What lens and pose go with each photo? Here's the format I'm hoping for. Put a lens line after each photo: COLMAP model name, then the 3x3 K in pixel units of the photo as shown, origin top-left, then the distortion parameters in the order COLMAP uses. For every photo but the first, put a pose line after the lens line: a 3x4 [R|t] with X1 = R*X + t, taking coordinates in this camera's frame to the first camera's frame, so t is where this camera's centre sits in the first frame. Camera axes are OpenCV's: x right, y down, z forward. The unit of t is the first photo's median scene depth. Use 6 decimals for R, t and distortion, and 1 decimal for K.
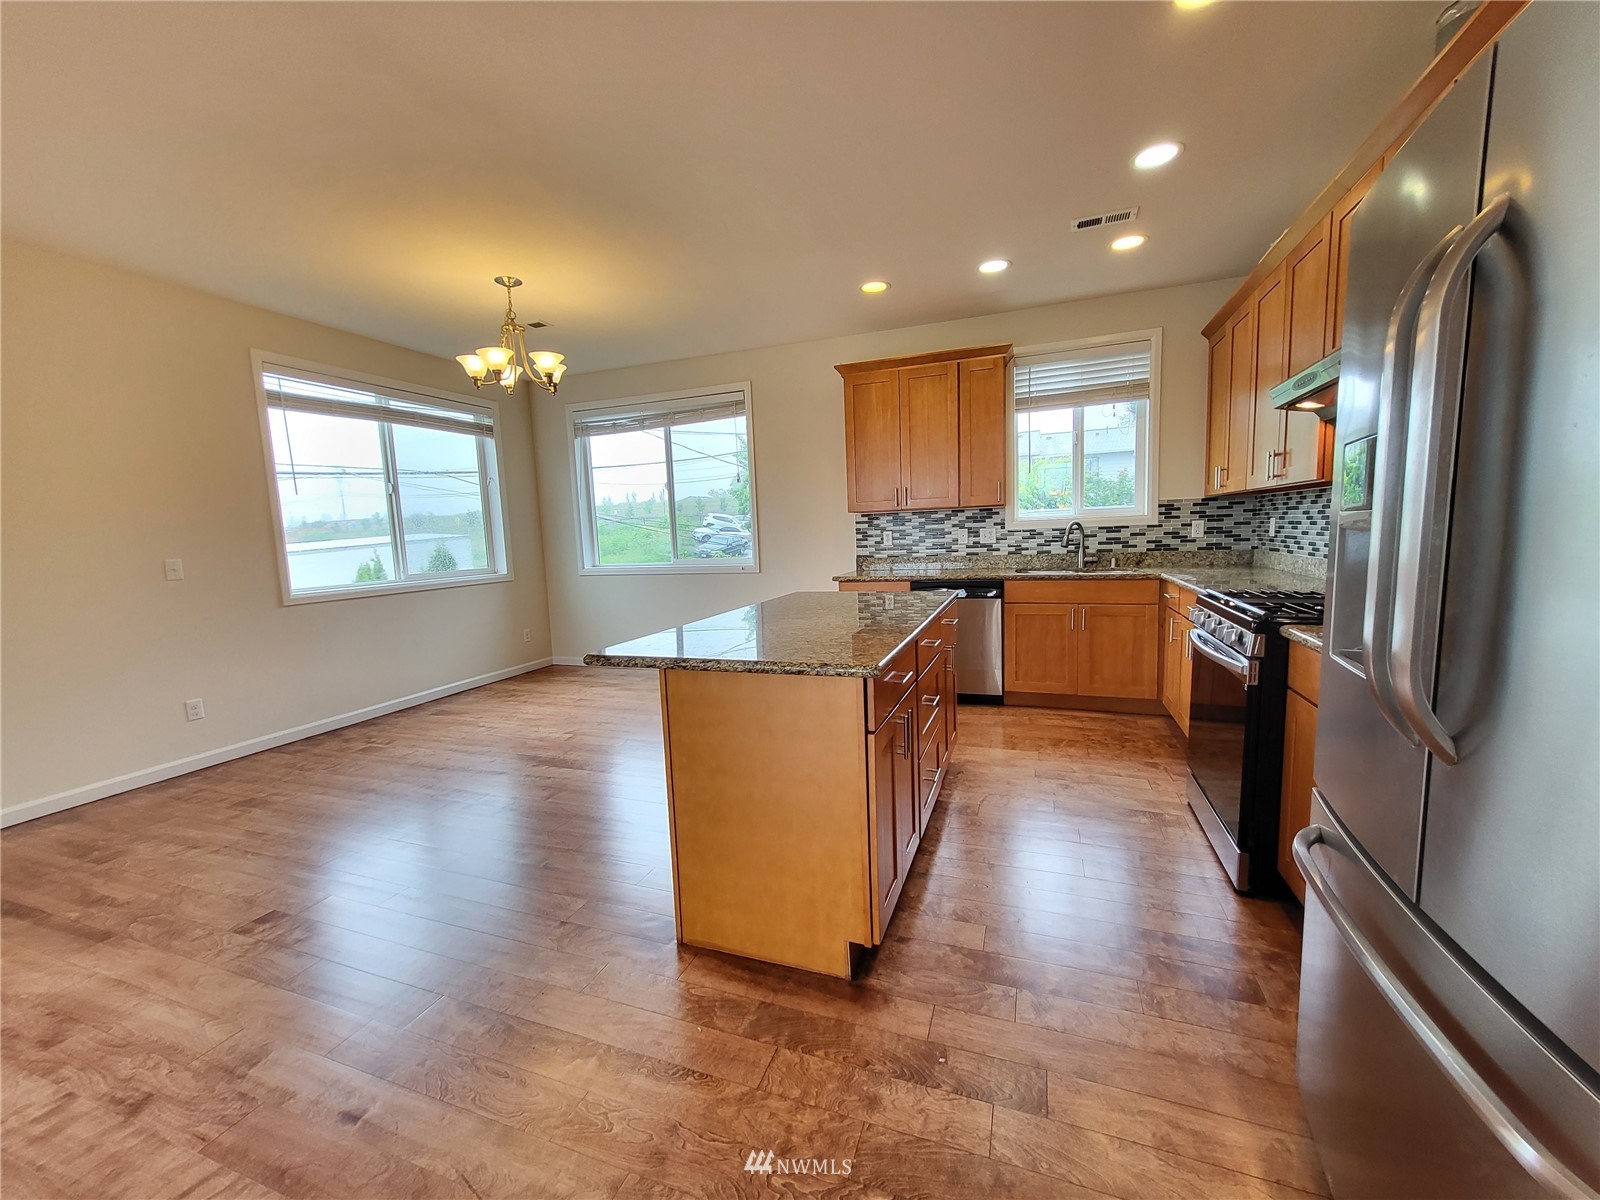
lens RADIAL K [[636.4, 0, 800.0], [0, 636.4, 600.0], [0, 0, 1]] dist [0.008082, -0.000013]
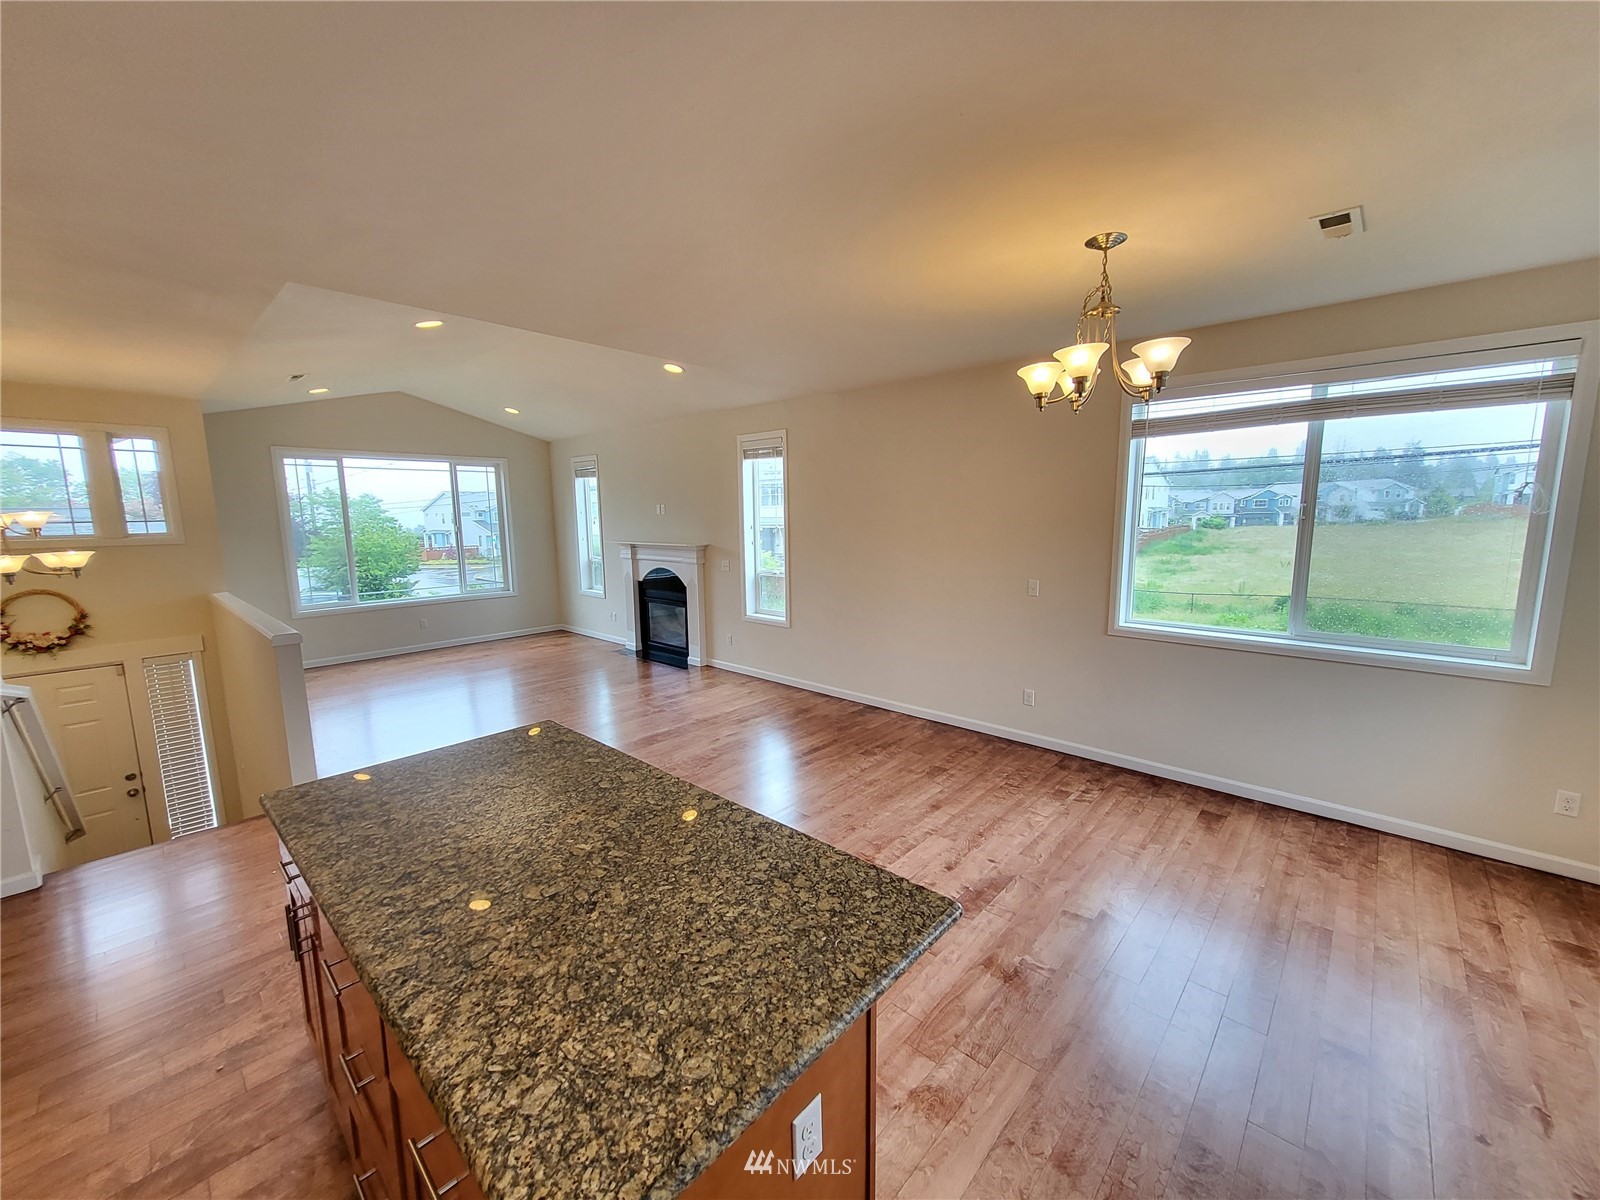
lens RADIAL K [[636.4, 0, 800.0], [0, 636.4, 600.0], [0, 0, 1]] dist [0.008082, -0.000013]
pose [[-0.372970, 0.171474, -0.911861, 0.284991], [-0.081963, 0.972844, 0.216466, -0.212745], [0.924216, 0.155474, -0.348787, 0.841933]]
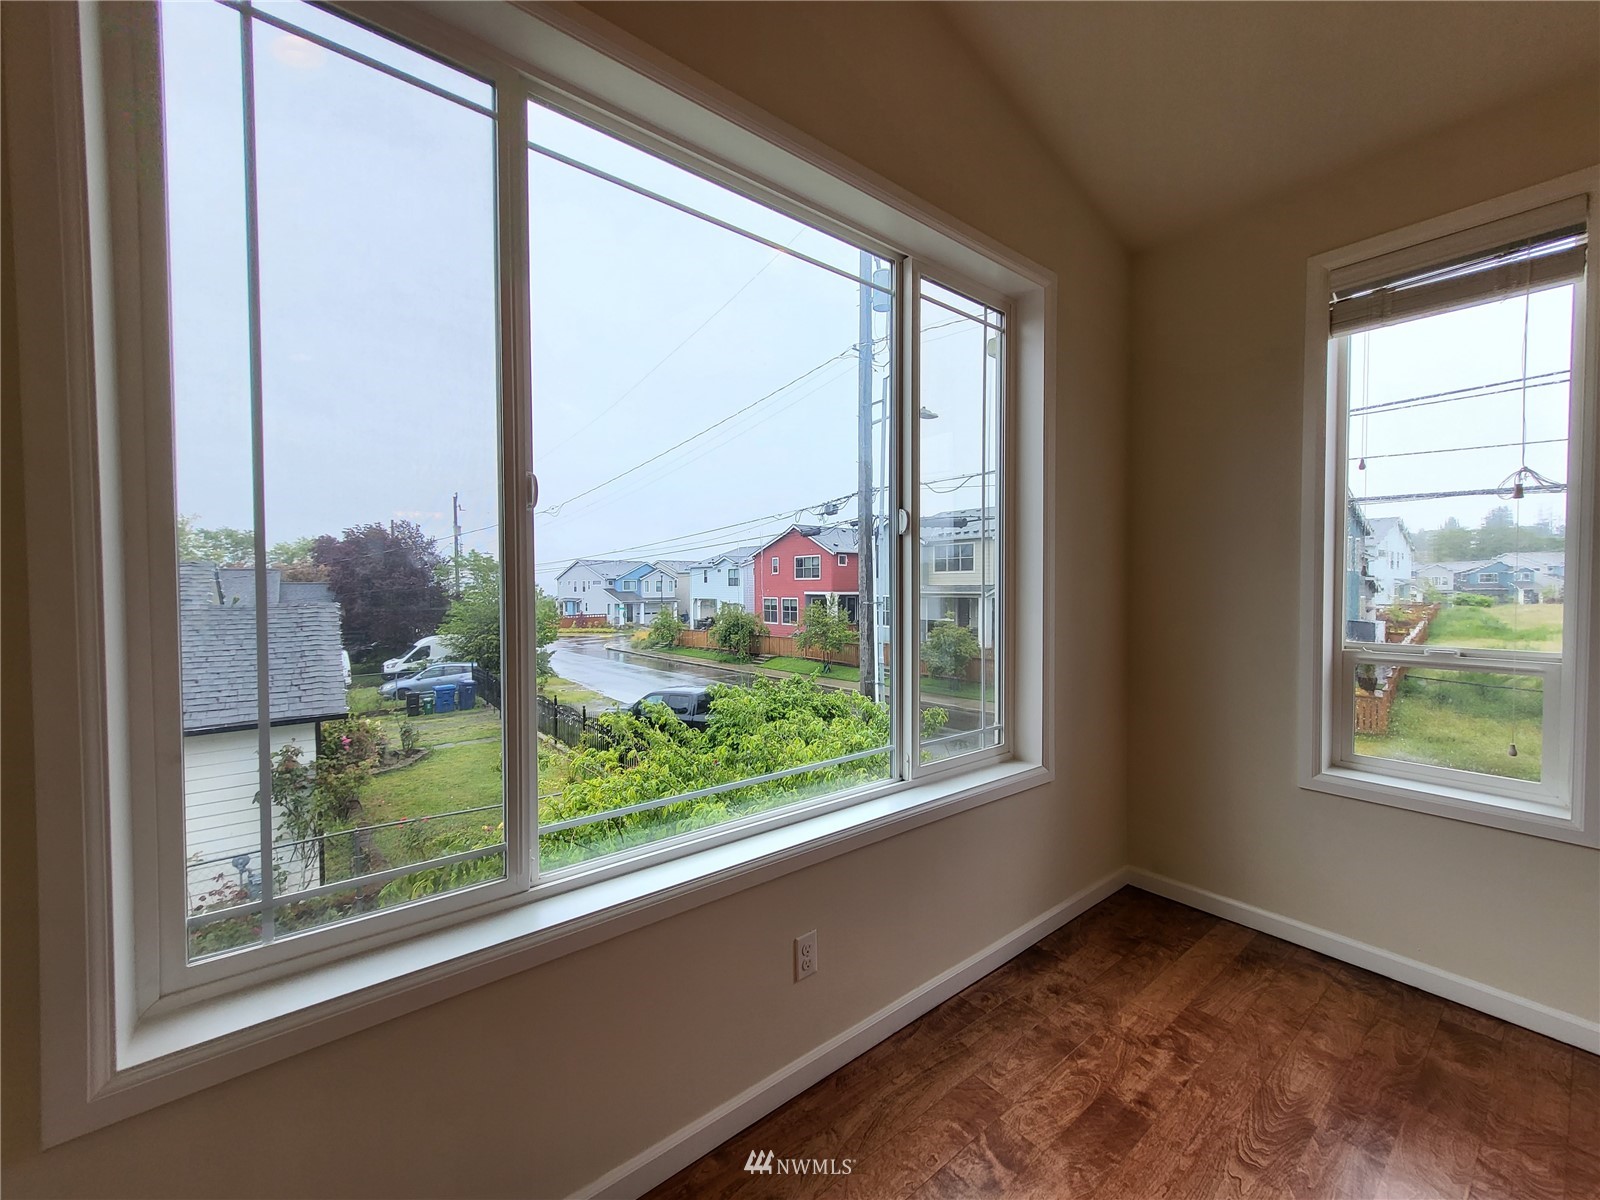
lens RADIAL K [[636.4, 0, 800.0], [0, 636.4, 600.0], [0, 0, 1]] dist [0.008082, -0.000013]
pose [[-0.514577, 0.061351, -0.855246, -0.659559], [-0.075744, 0.990285, 0.116611, 0.085390], [0.854092, 0.124785, -0.504931, -0.625004]]
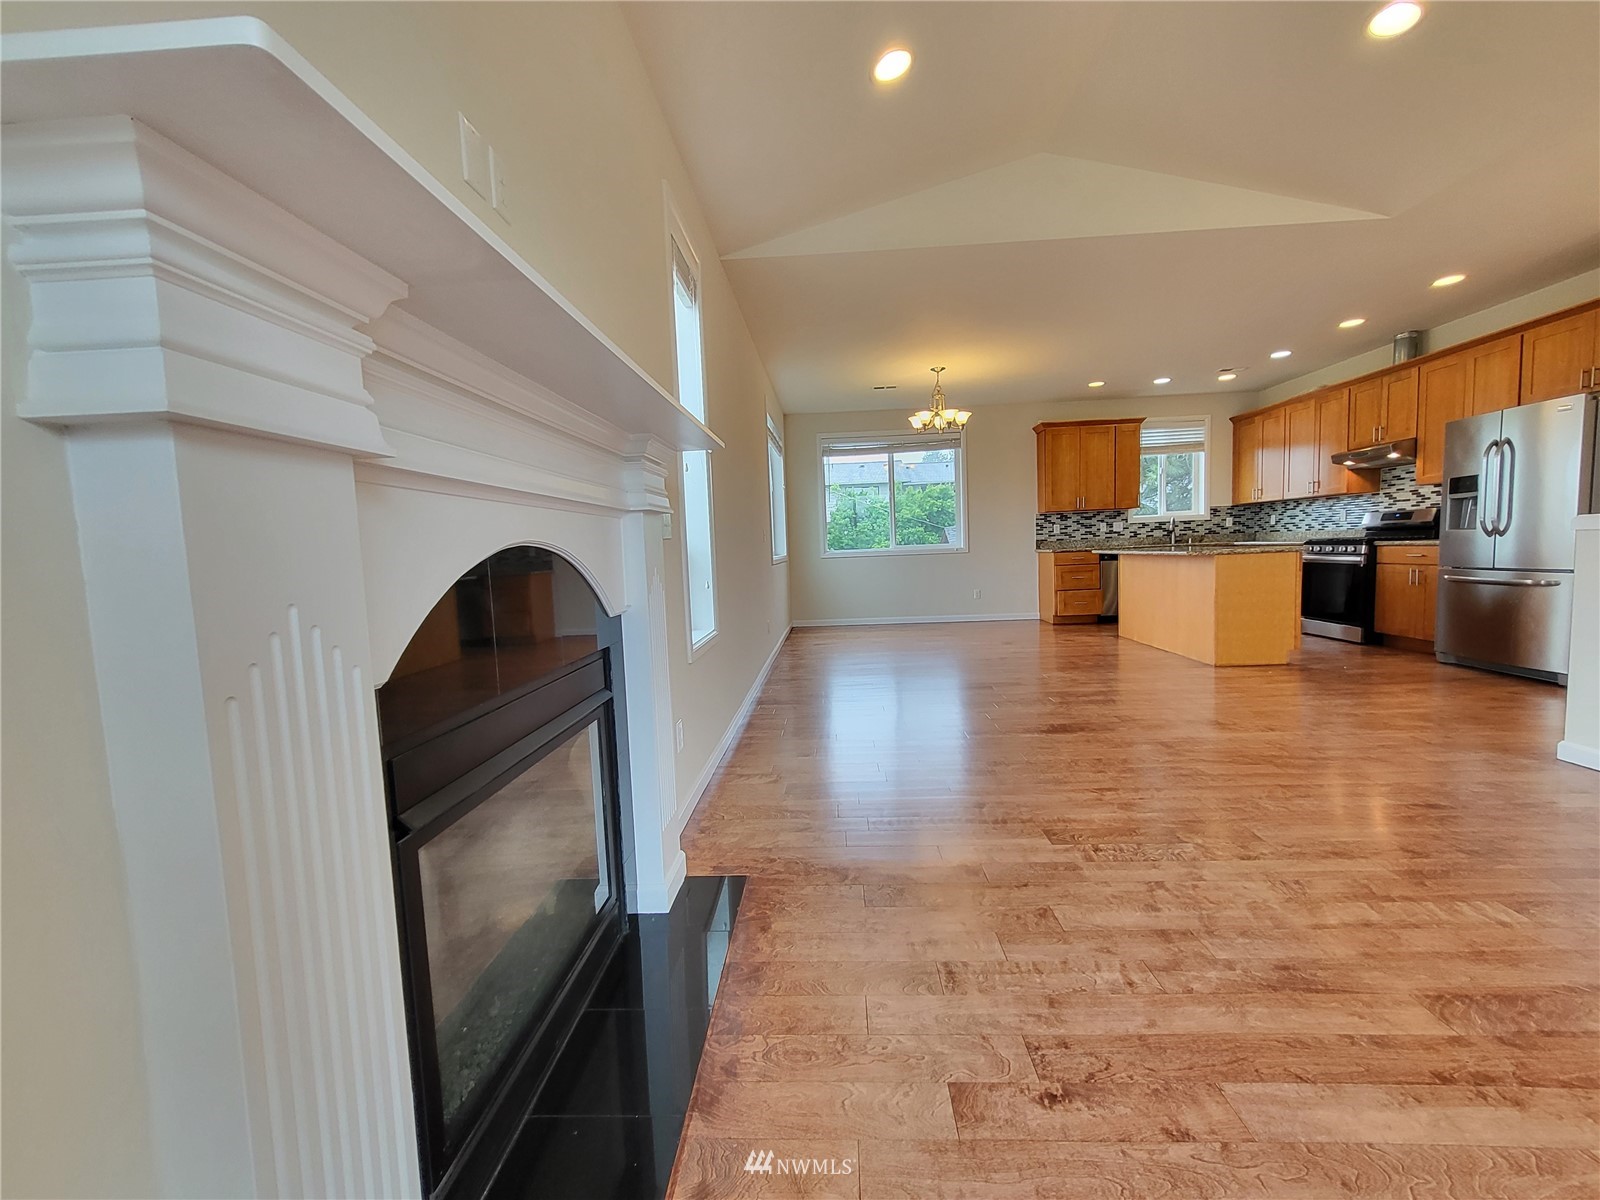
lens RADIAL K [[636.4, 0, 800.0], [0, 636.4, 600.0], [0, 0, 1]] dist [0.008082, -0.000013]
pose [[0.957368, -0.023870, 0.287882, -1.111591], [0.034894, 0.998839, -0.033220, 0.133507], [-0.286755, 0.041849, 0.957089, -0.414871]]
